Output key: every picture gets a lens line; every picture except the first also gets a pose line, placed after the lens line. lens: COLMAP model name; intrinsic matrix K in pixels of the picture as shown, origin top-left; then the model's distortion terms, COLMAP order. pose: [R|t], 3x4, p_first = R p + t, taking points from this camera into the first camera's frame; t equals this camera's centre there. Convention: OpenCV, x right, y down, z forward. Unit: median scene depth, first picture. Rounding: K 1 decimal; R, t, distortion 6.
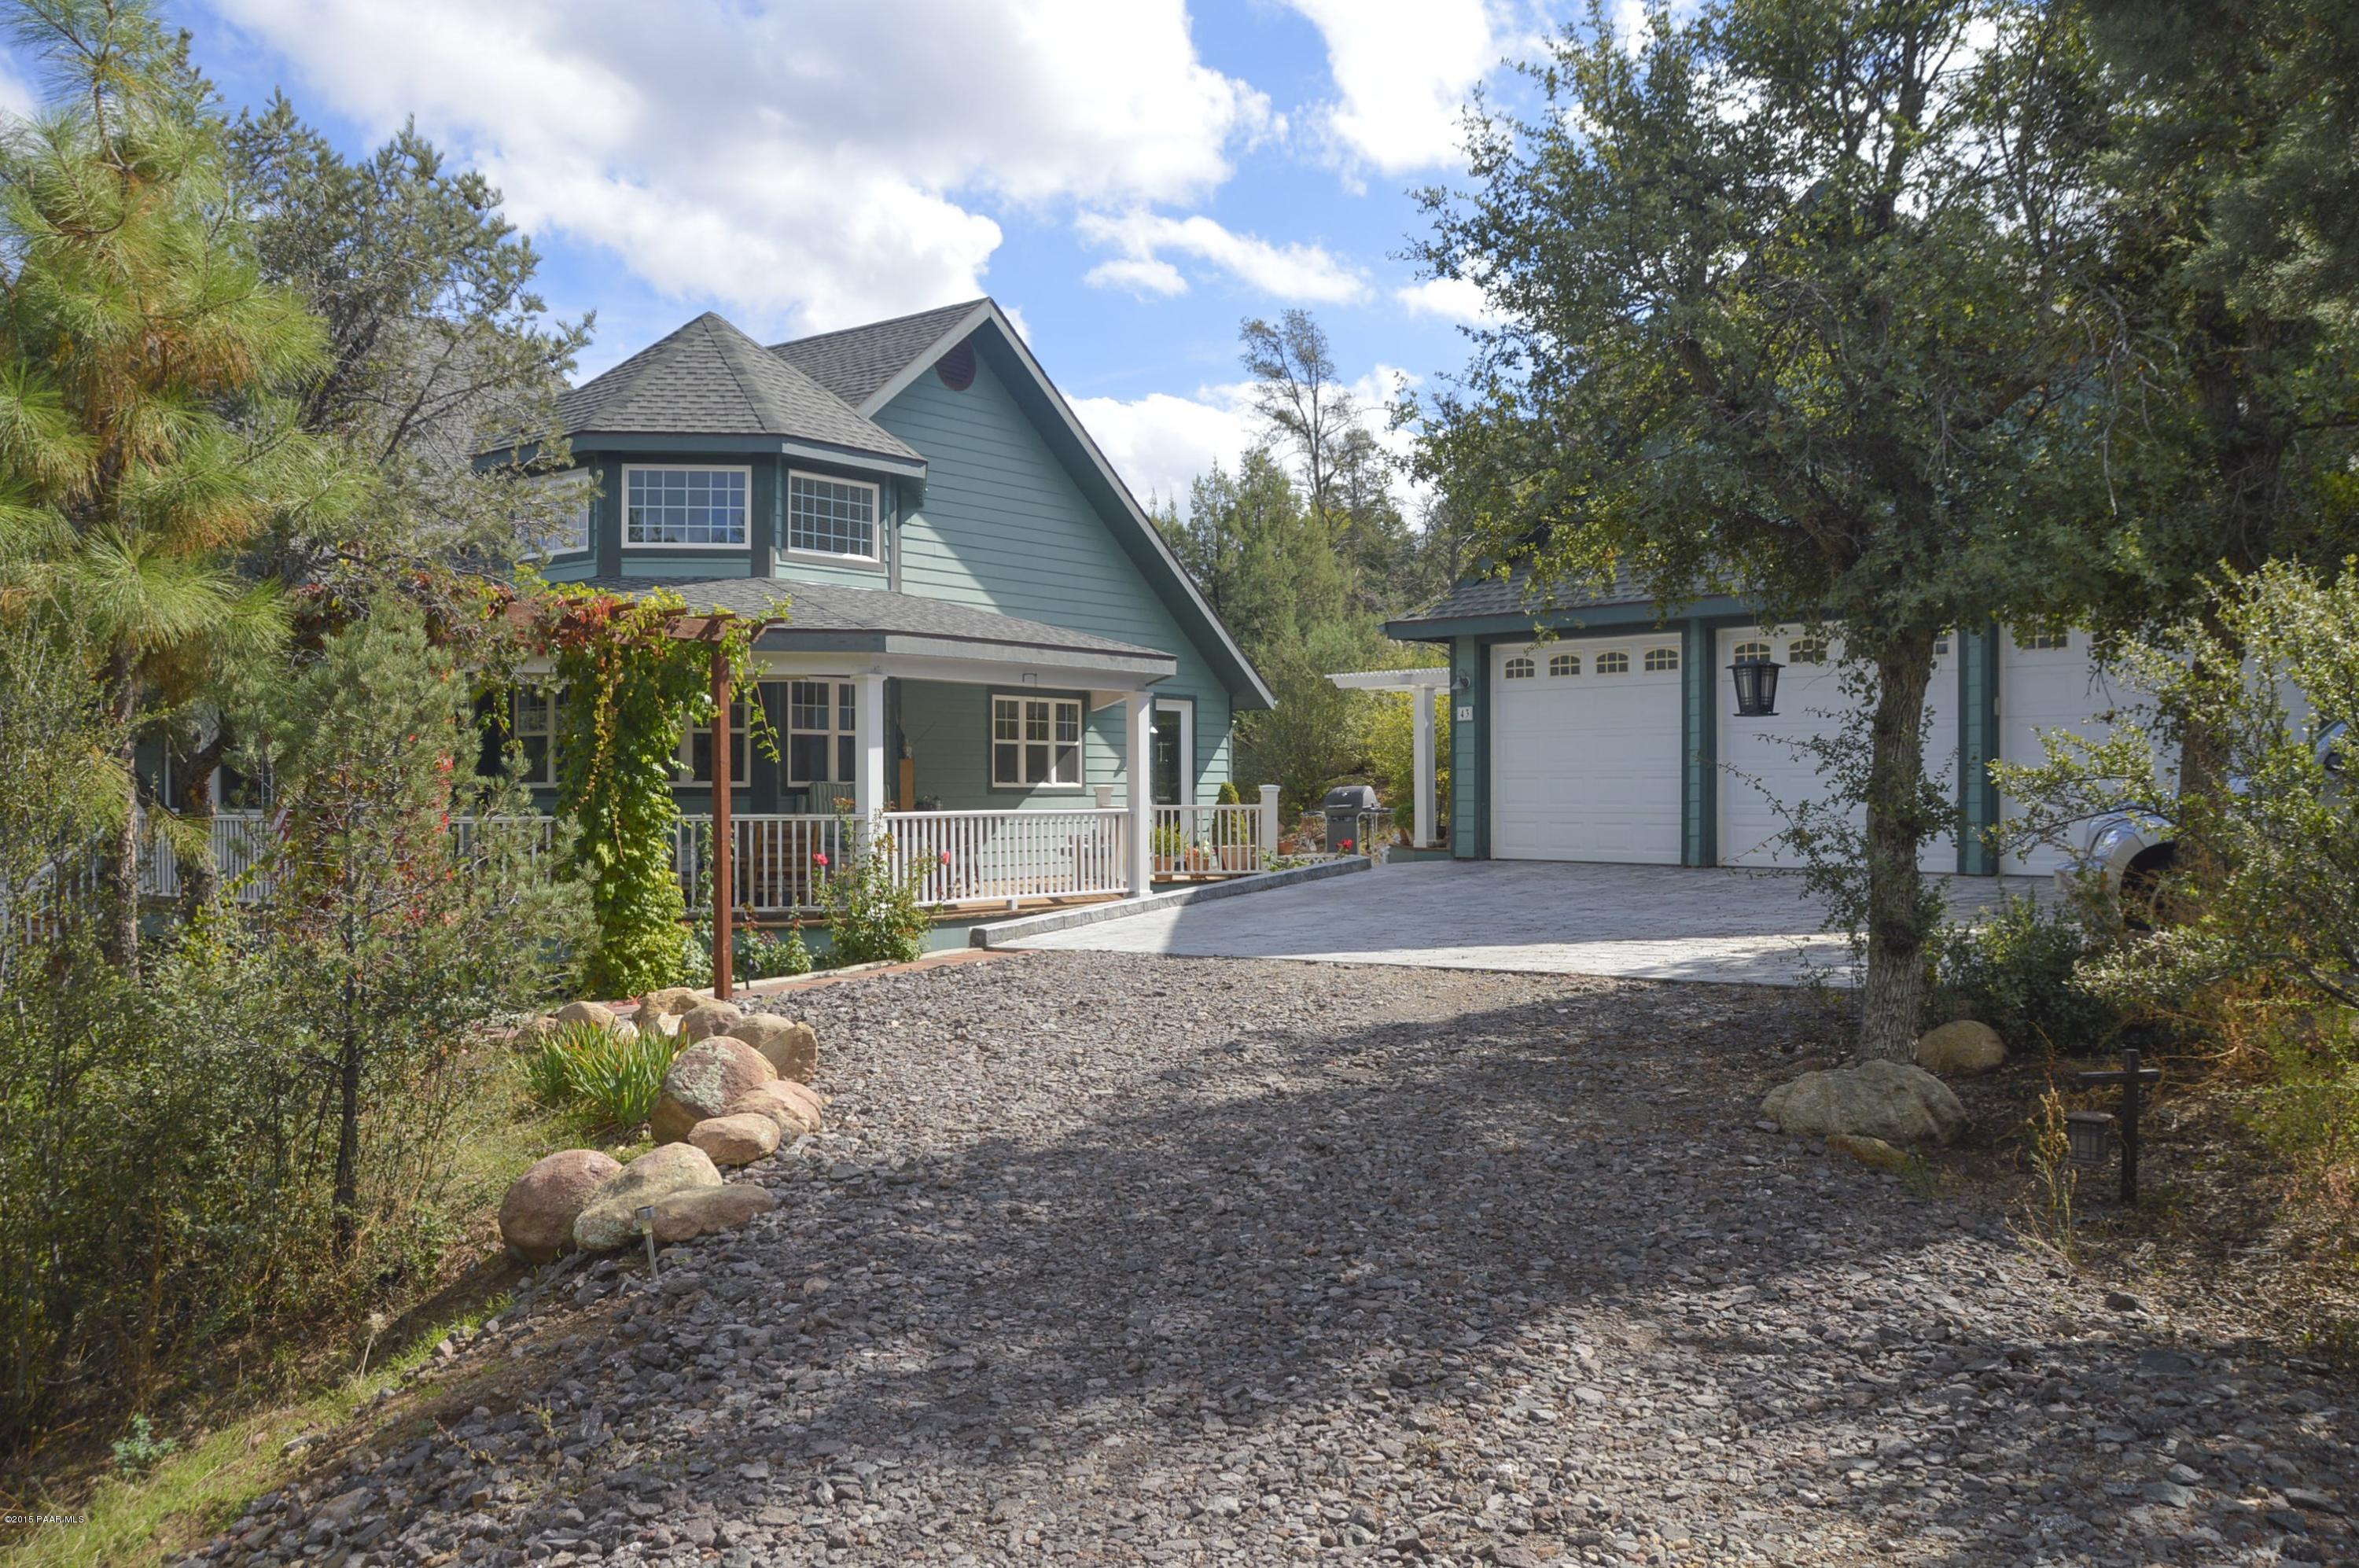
lens RADIAL K [[1967.3, 0, 1179.5], [0, 1967.3, 784.0], [0, 0, 1]] dist [-0.050003, 0.012509]
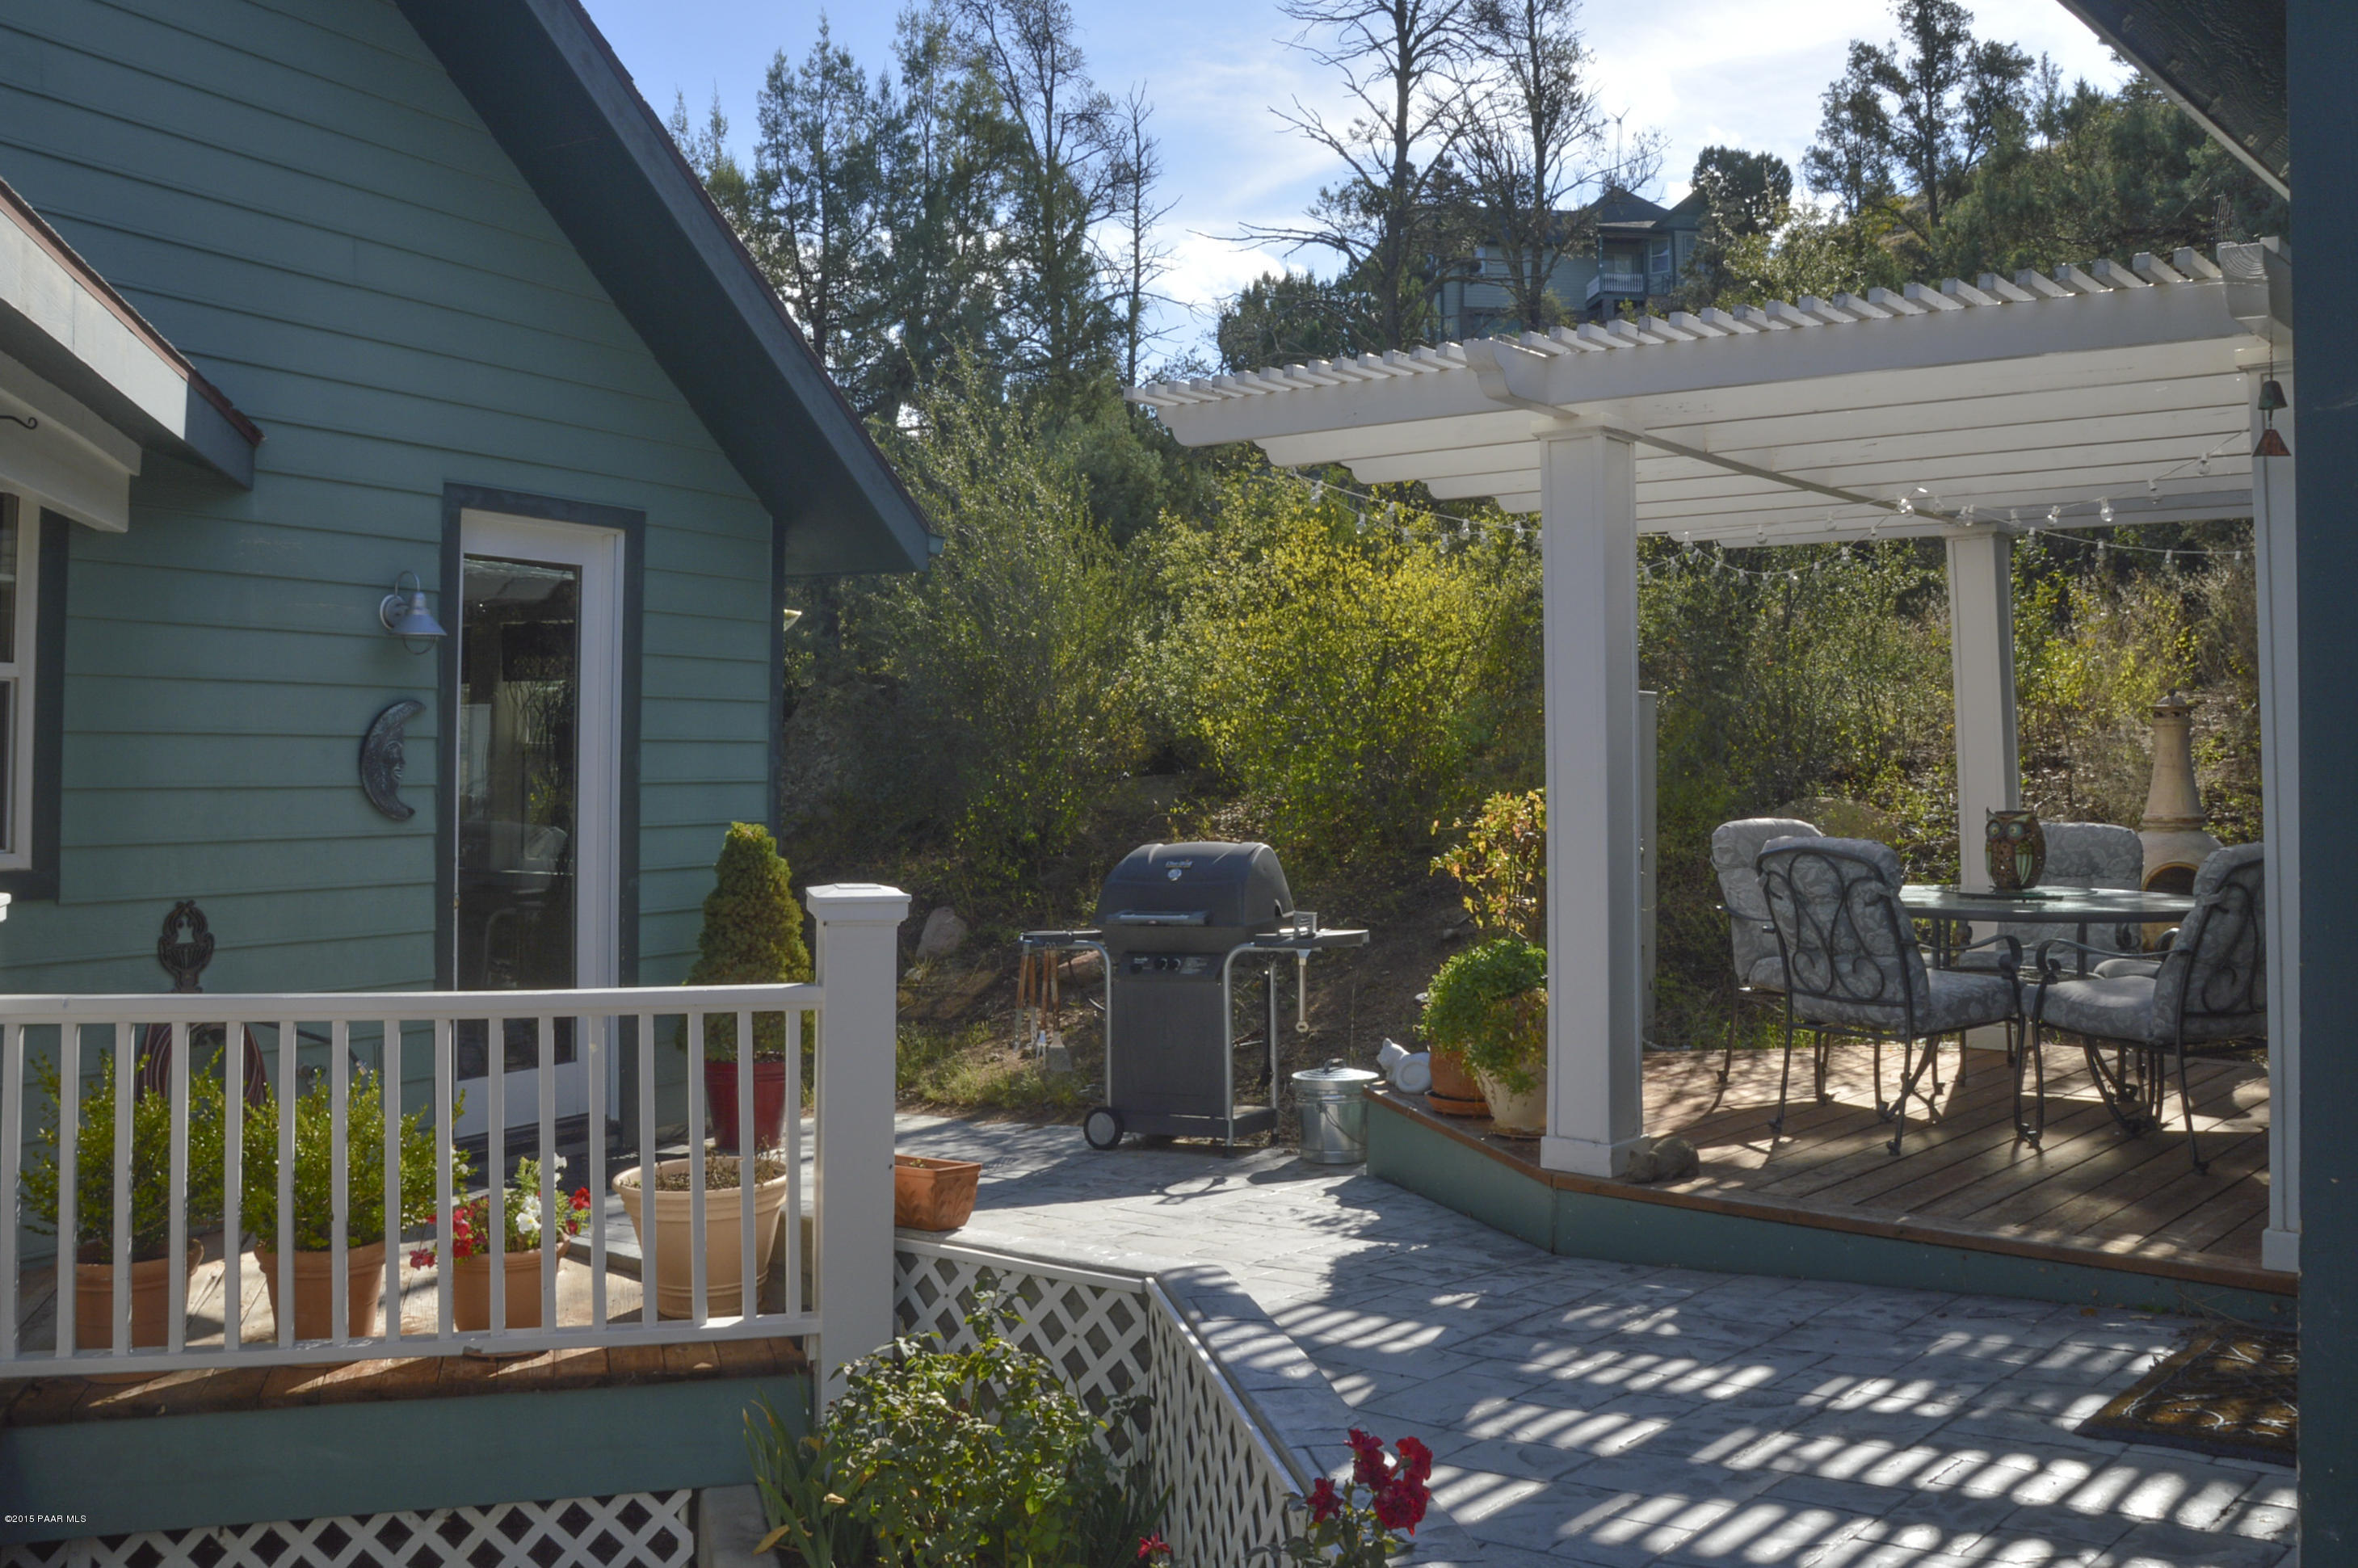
lens RADIAL K [[1943.0, 0, 1179.0], [0, 1943.0, 784.0], [0, 0, 1]] dist [-0.100940, 0.103485]
pose [[0.989363, 0.005852, 0.145352, 0.058362], [-0.008697, 0.999783, 0.018948, -0.016703], [-0.145209, -0.020010, 0.989199, 0.963056]]
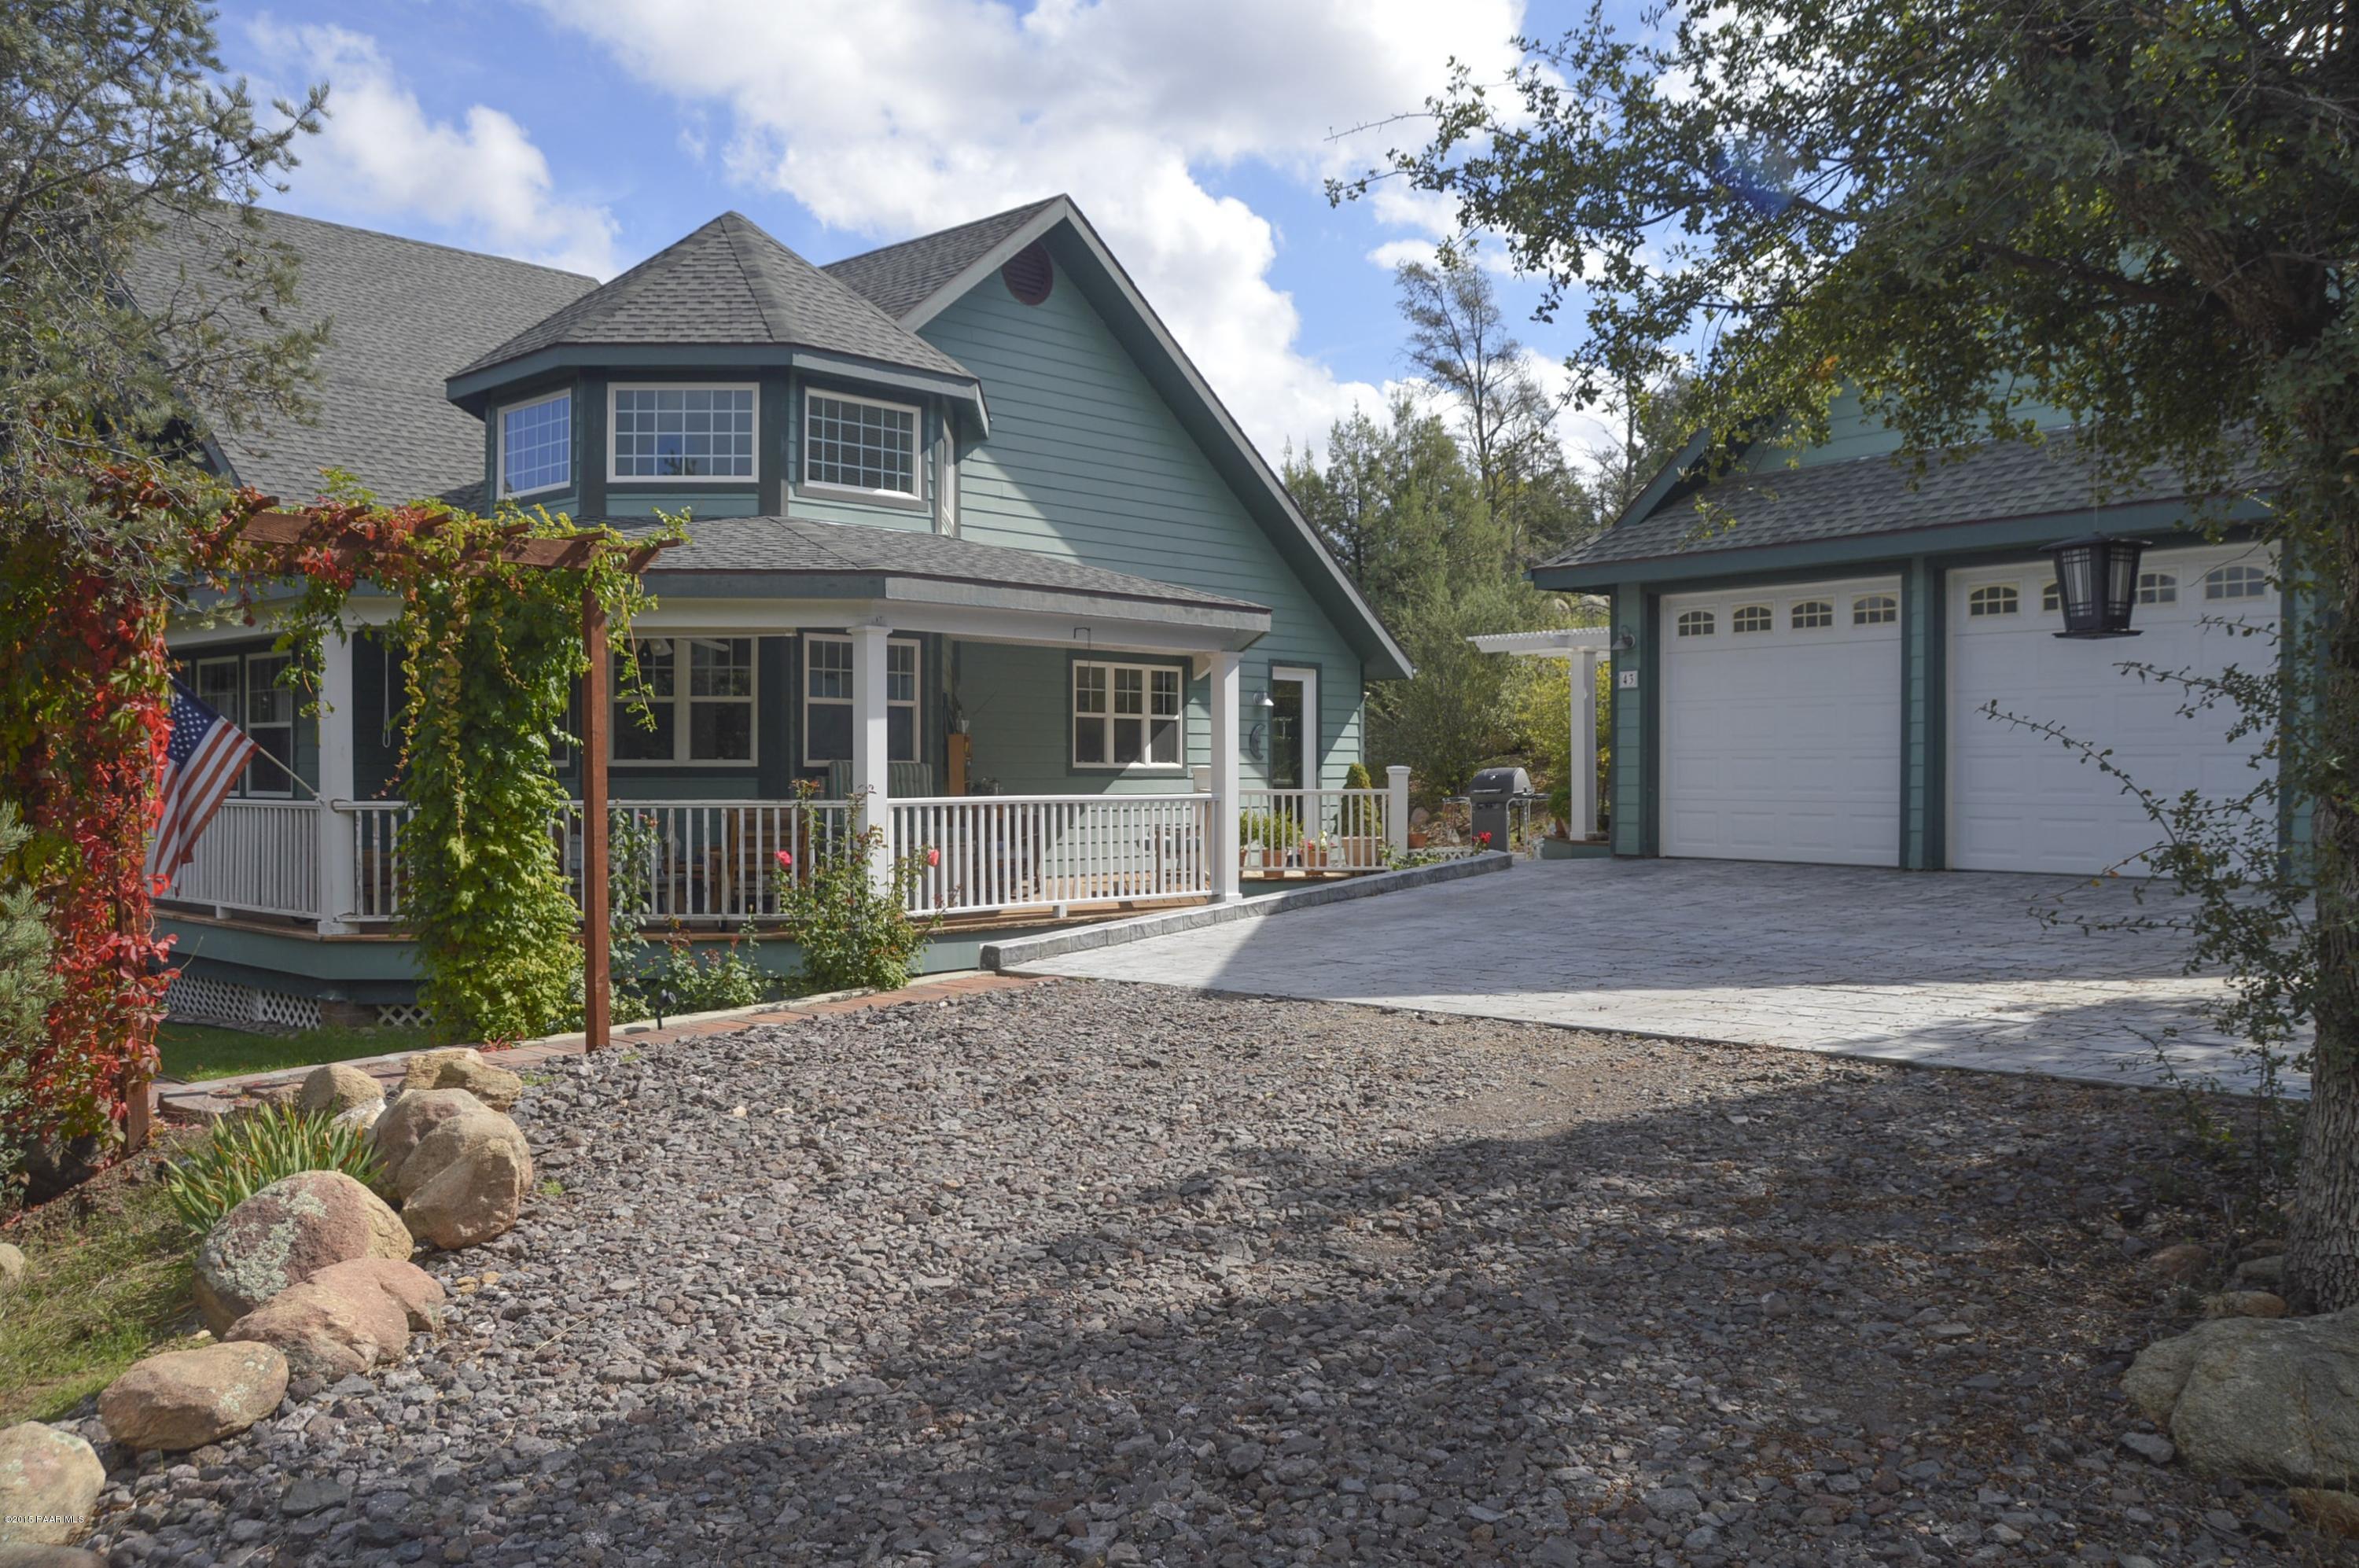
lens RADIAL K [[1943.8, 0, 1179.5], [0, 1943.8, 784.0], [0, 0, 1]] dist [-0.100940, 0.103485]
pose [[0.995368, 0.003530, -0.096073, 0.038578], [-0.002668, 0.999955, 0.009095, 0.001015], [0.096101, -0.008797, 0.995333, 0.189548]]
